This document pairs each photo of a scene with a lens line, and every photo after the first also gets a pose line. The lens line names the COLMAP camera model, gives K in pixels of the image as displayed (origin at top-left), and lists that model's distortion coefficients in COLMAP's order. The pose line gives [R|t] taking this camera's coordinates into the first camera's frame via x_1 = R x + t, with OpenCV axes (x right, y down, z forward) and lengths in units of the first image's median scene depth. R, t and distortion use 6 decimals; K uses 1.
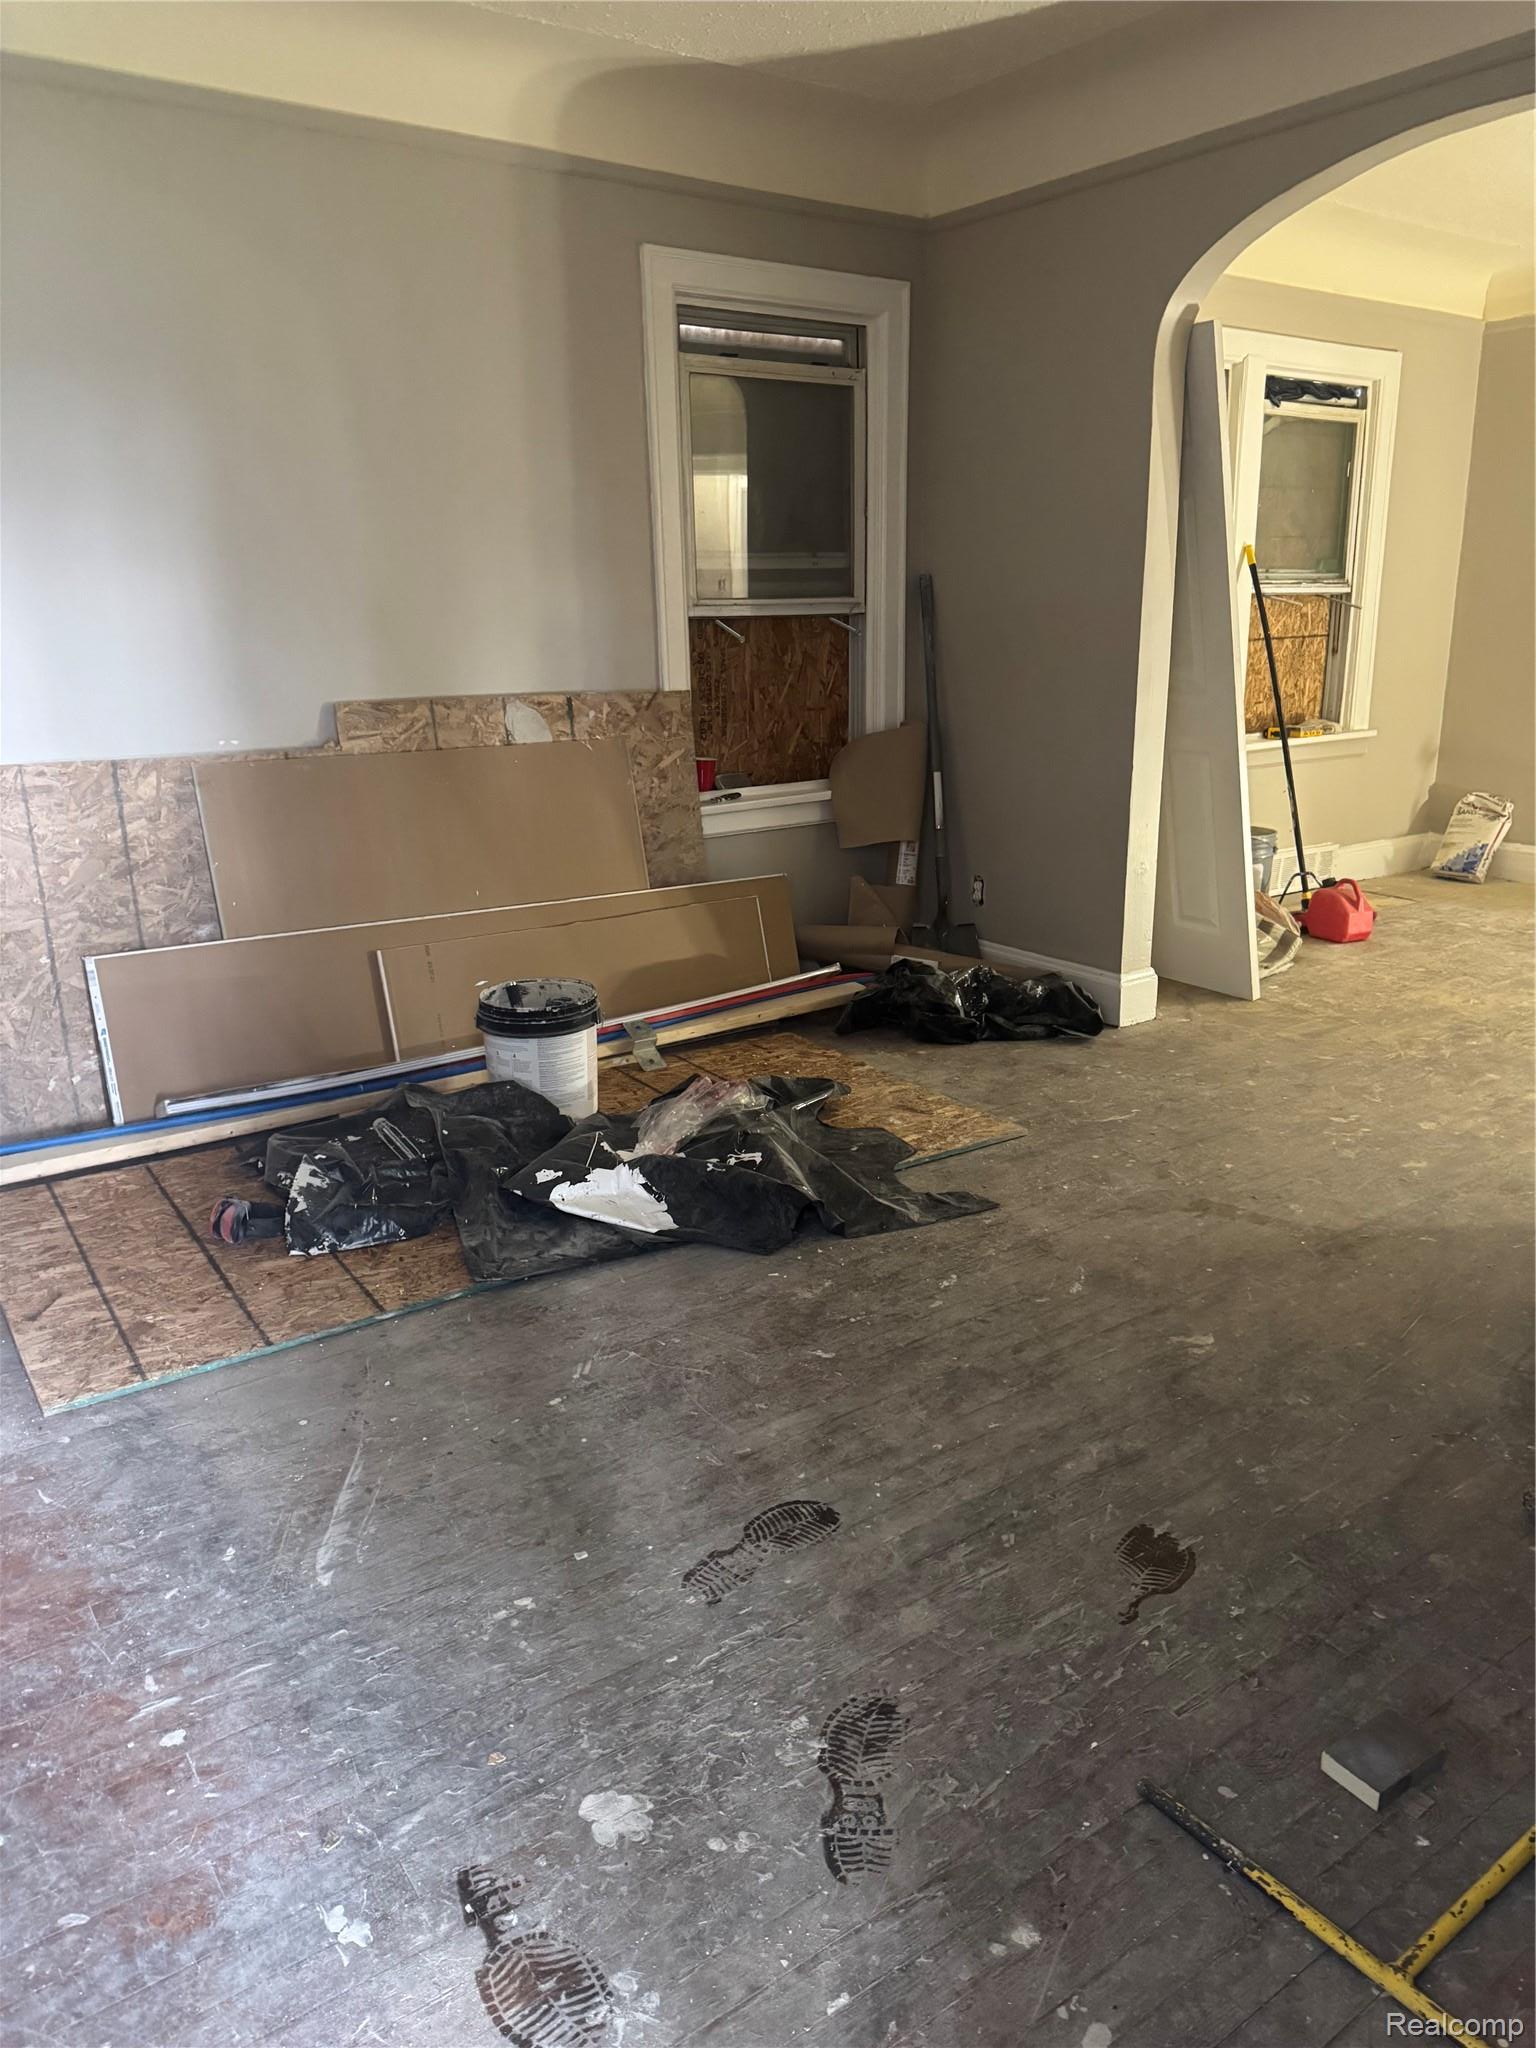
lens RADIAL K [[1435.3, 0, 760.5], [0, 1435.3, 1012.6], [0, 0, 1]] dist [0.009334, -0.024967]
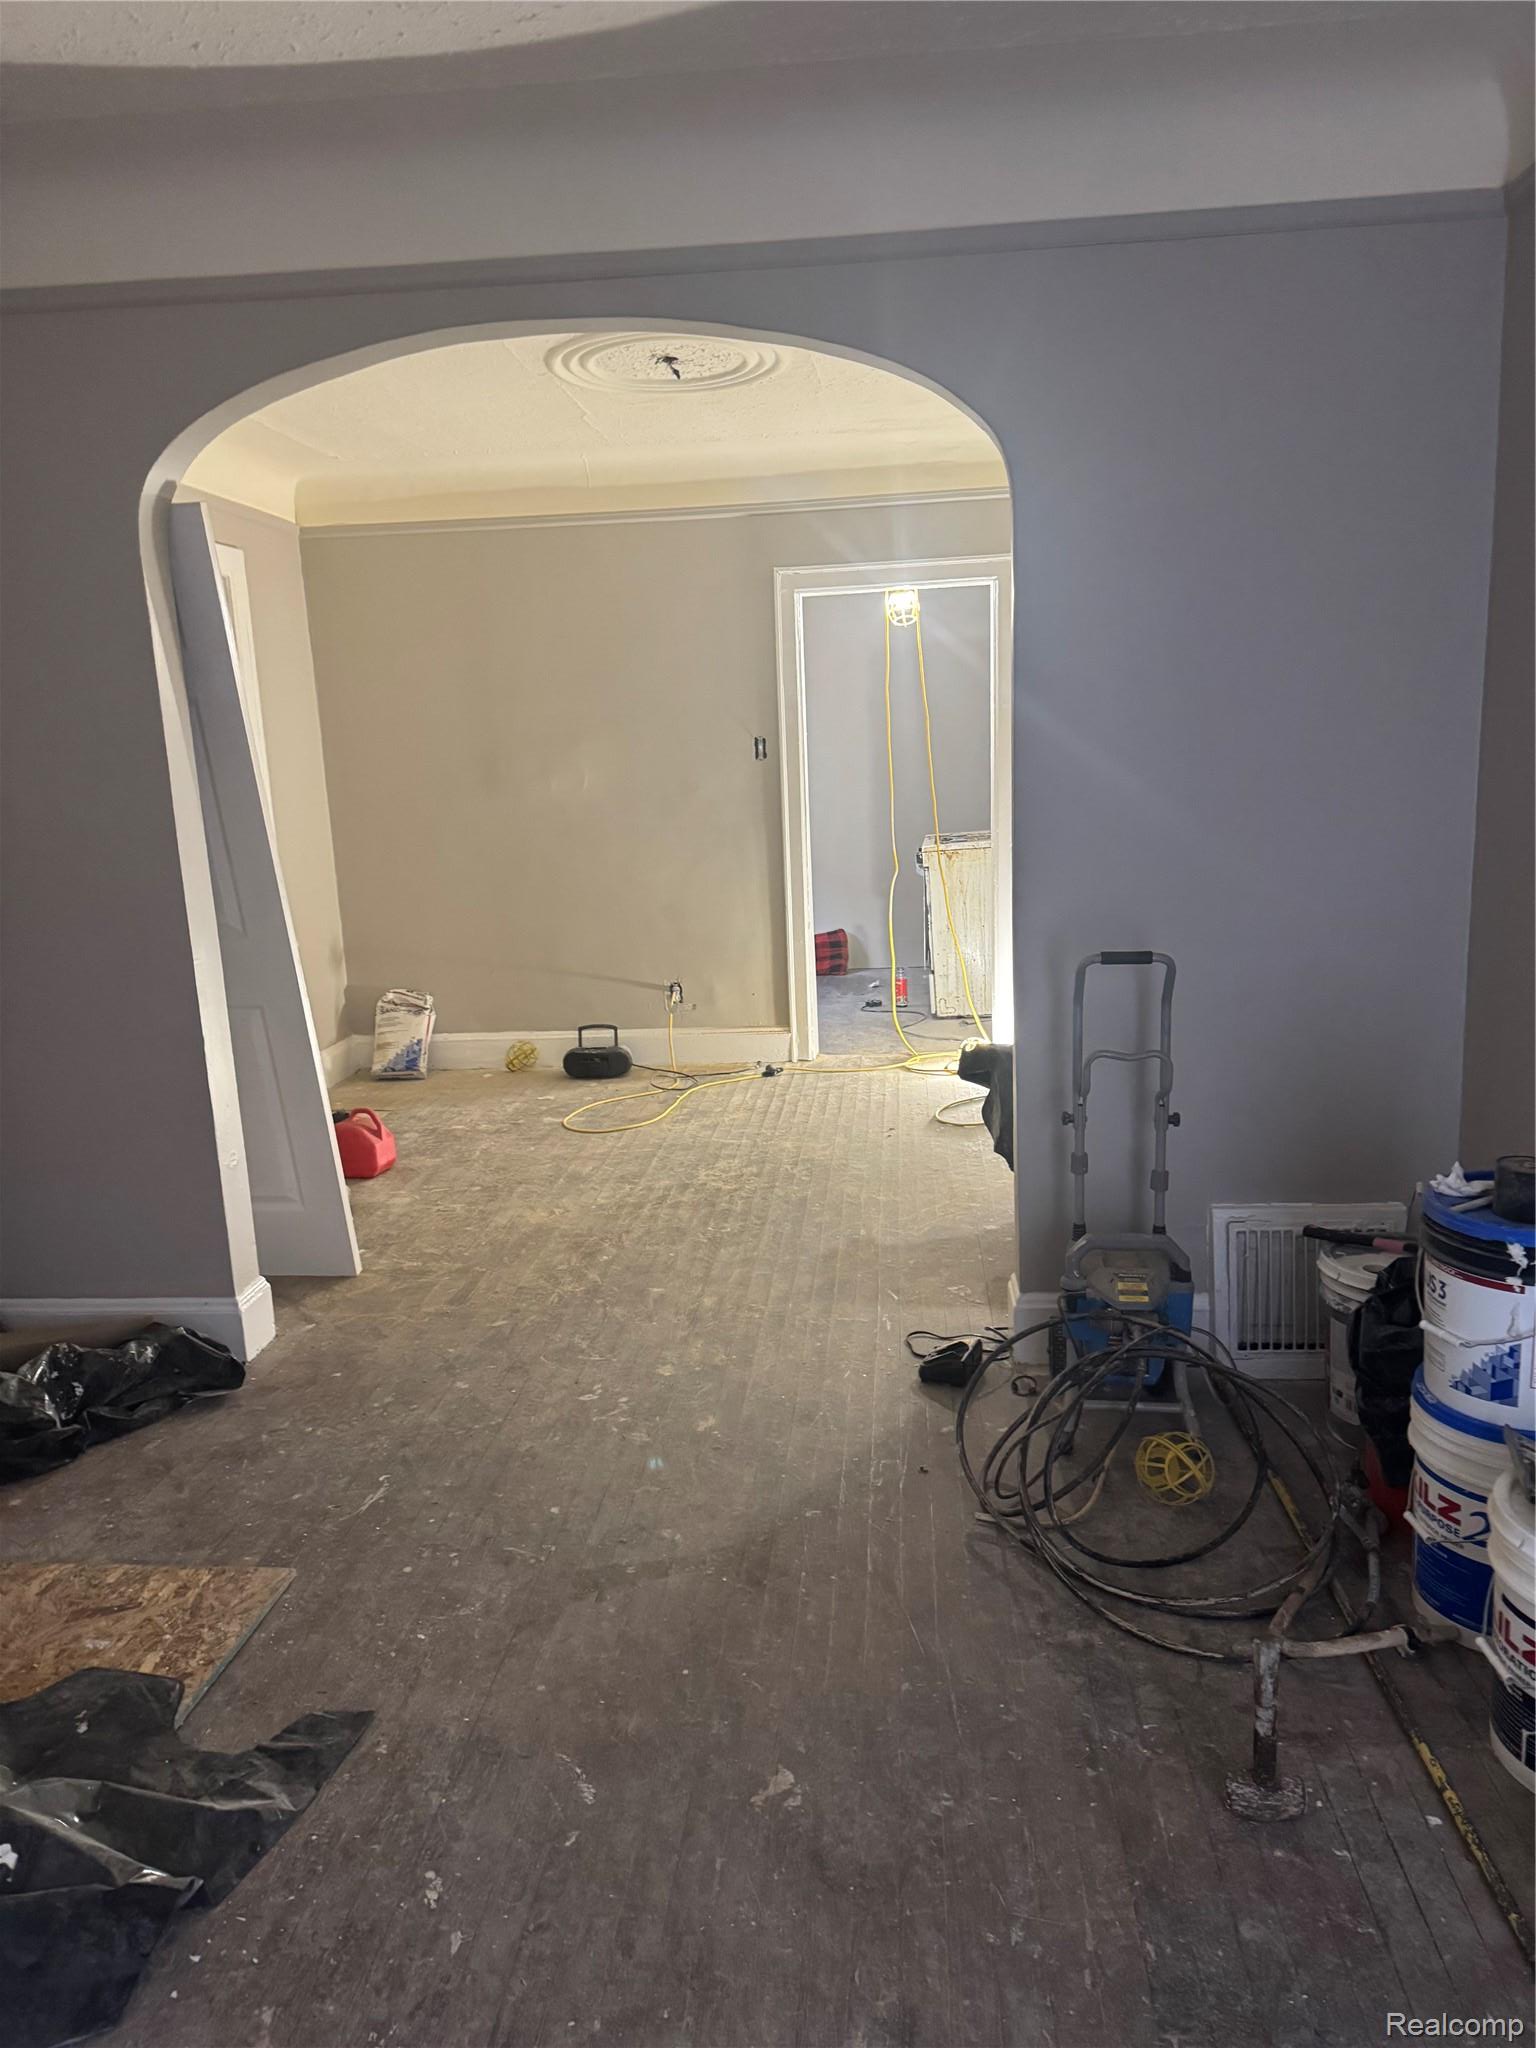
lens RADIAL K [[1435.3, 0, 768.2], [0, 1435.3, 1010.7], [0, 0, 1]] dist [0.009334, -0.024967]
pose [[0.642896, -0.151323, 0.750857, -0.133908], [0.242671, 0.970031, -0.012285, -0.103963], [-0.726495, 0.190109, 0.660351, 0.259473]]
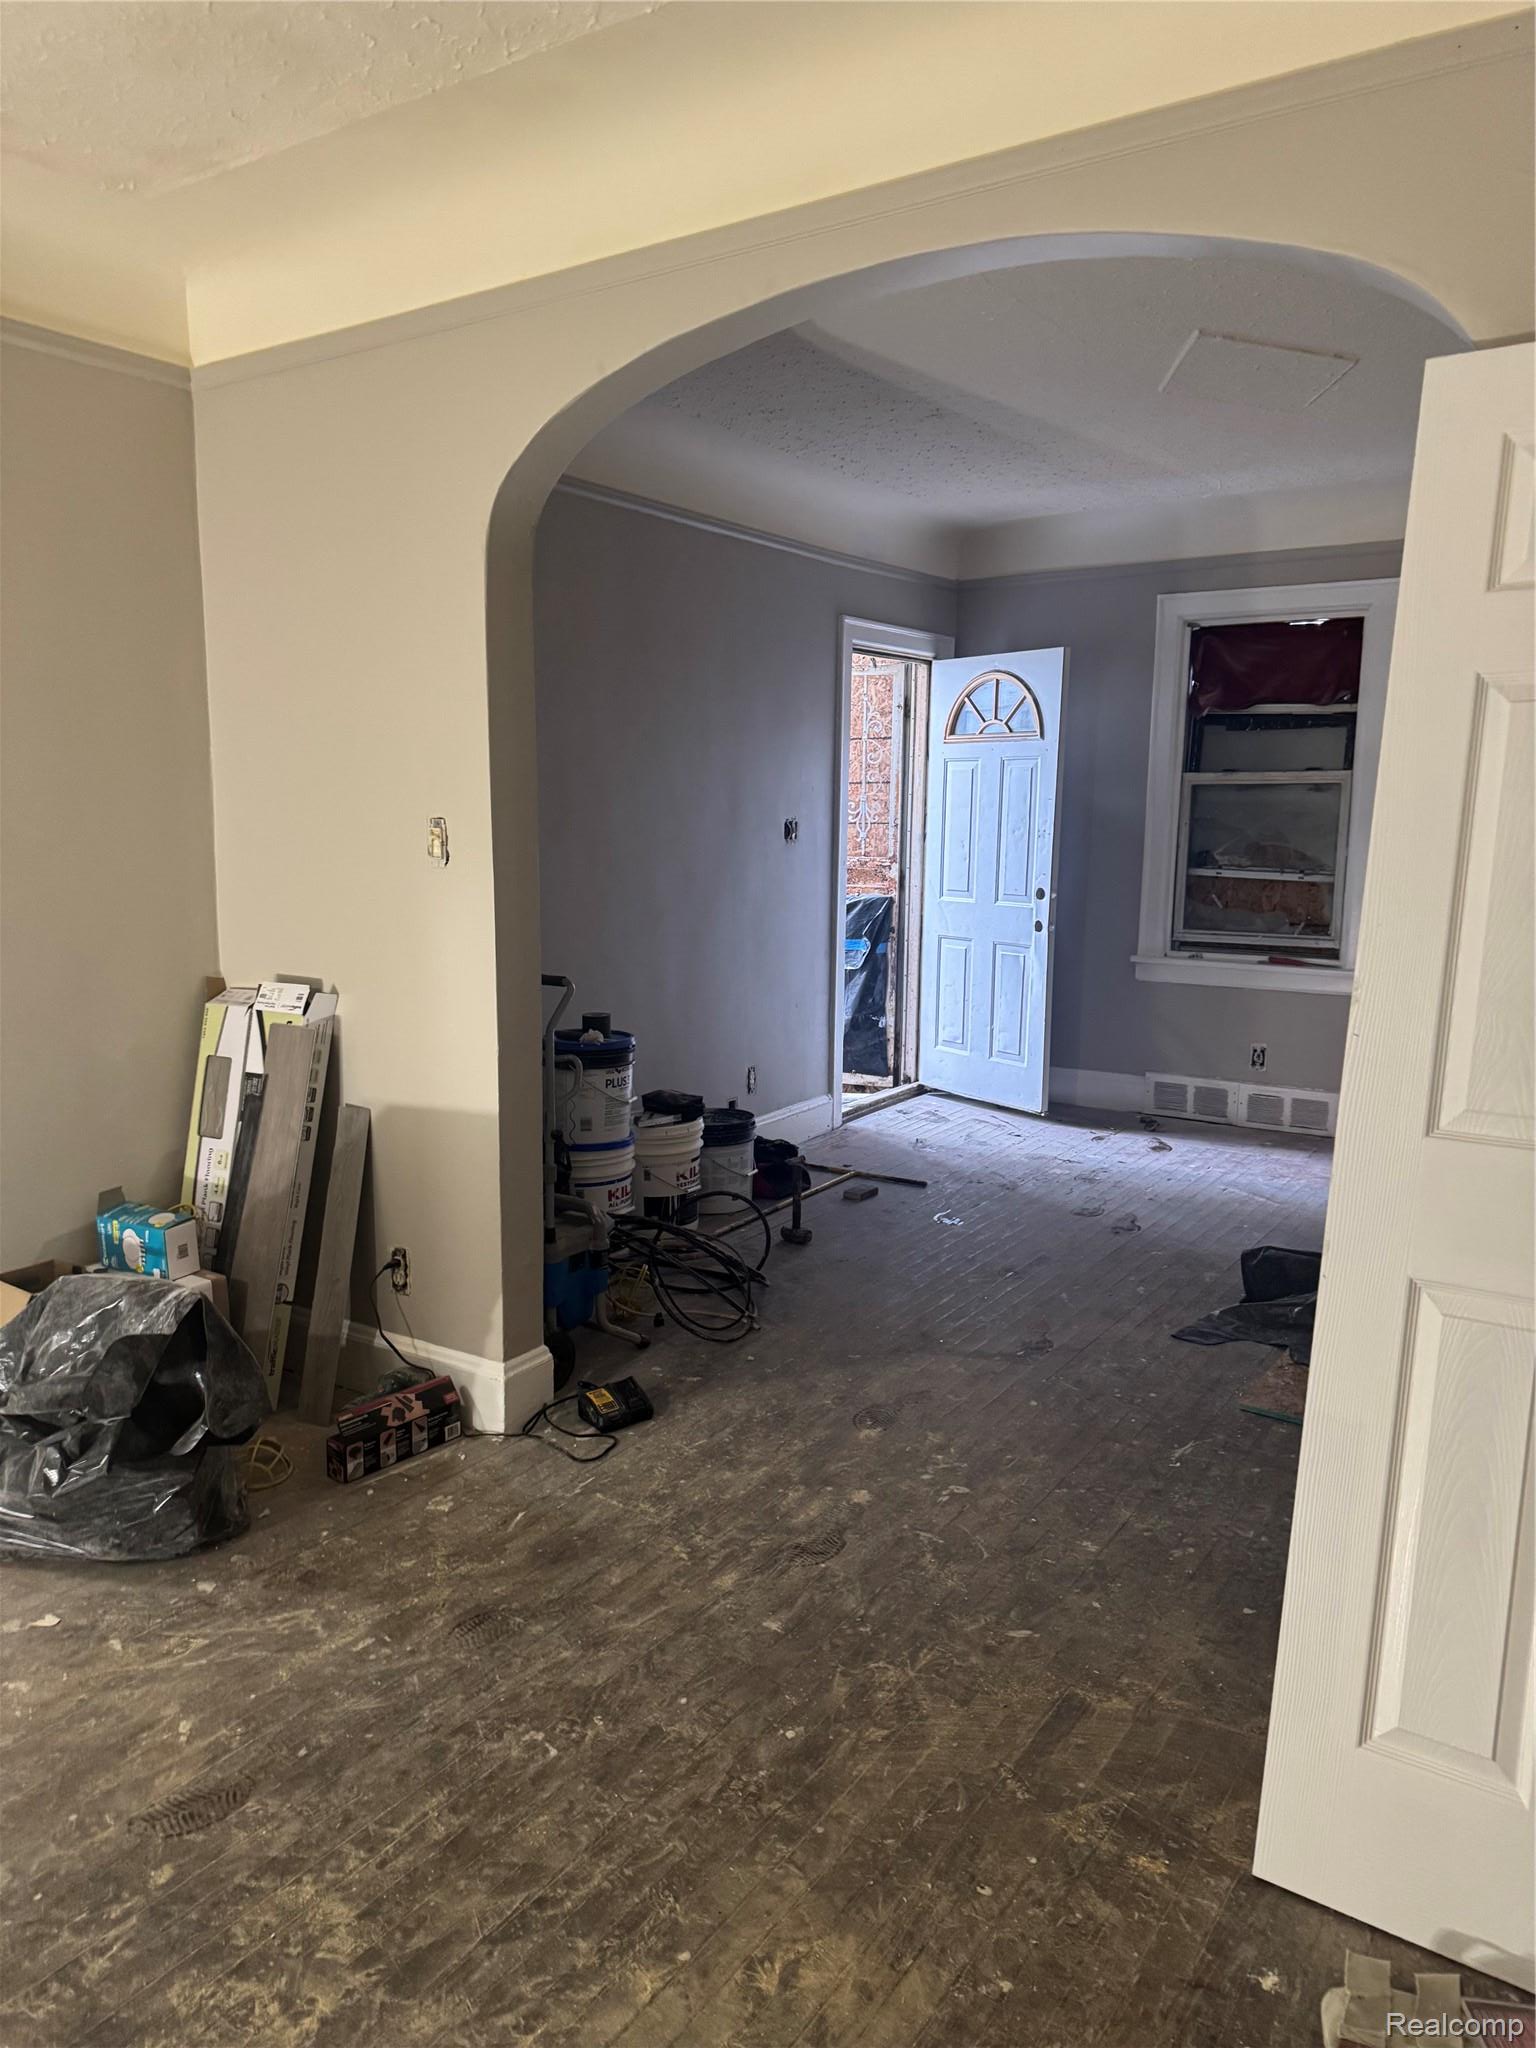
lens RADIAL K [[1435.3, 0, 756.3], [0, 1435.3, 1016.4], [0, 0, 1]] dist [0.009334, -0.024967]
pose [[-0.933009, 0.057276, -0.355265, 0.695954], [-0.100991, 0.905899, 0.411275, -0.439941], [0.345391, 0.419602, -0.839428, 1.357909]]
